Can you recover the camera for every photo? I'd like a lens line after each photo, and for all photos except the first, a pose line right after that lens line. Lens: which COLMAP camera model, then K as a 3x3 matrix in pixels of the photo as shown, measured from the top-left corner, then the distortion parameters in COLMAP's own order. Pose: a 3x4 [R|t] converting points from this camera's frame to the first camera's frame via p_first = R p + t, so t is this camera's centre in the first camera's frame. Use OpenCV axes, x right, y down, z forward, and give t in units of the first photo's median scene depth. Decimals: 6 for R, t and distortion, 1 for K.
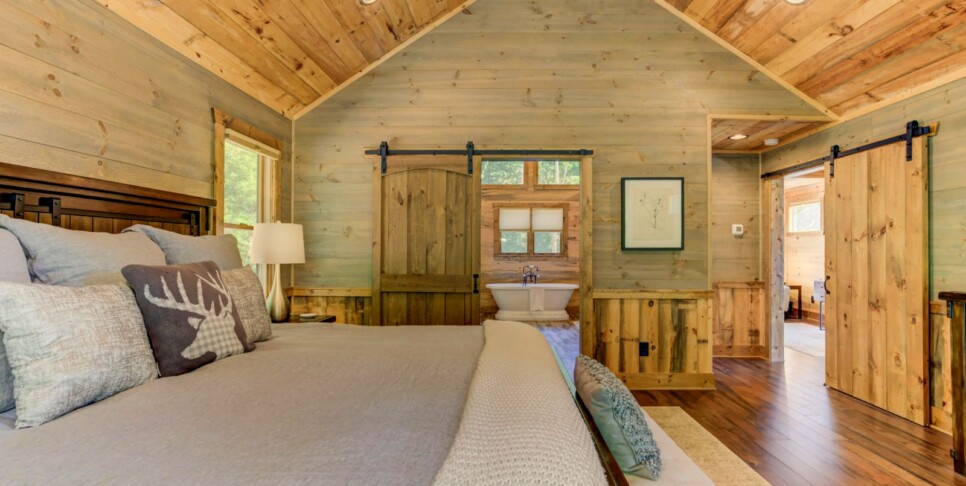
lens RADIAL K [[493.0, 0, 483.0], [0, 493.0, 243.0], [0, 0, 1]] dist [-0.024145, 0.000790]
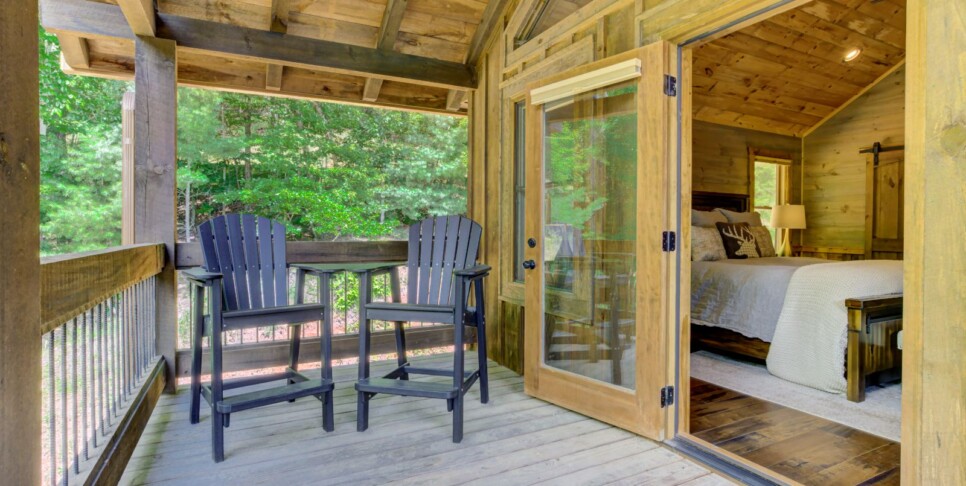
lens RADIAL K [[448.5, 0, 475.4], [0, 448.5, 234.3], [0, 0, 1]] dist [-0.027524, 0.014890]
pose [[0.487974, 0.012886, -0.872763, 0.386370], [0.004797, 0.999836, 0.017444, 0.028282], [0.872845, -0.012699, 0.487833, -0.675919]]
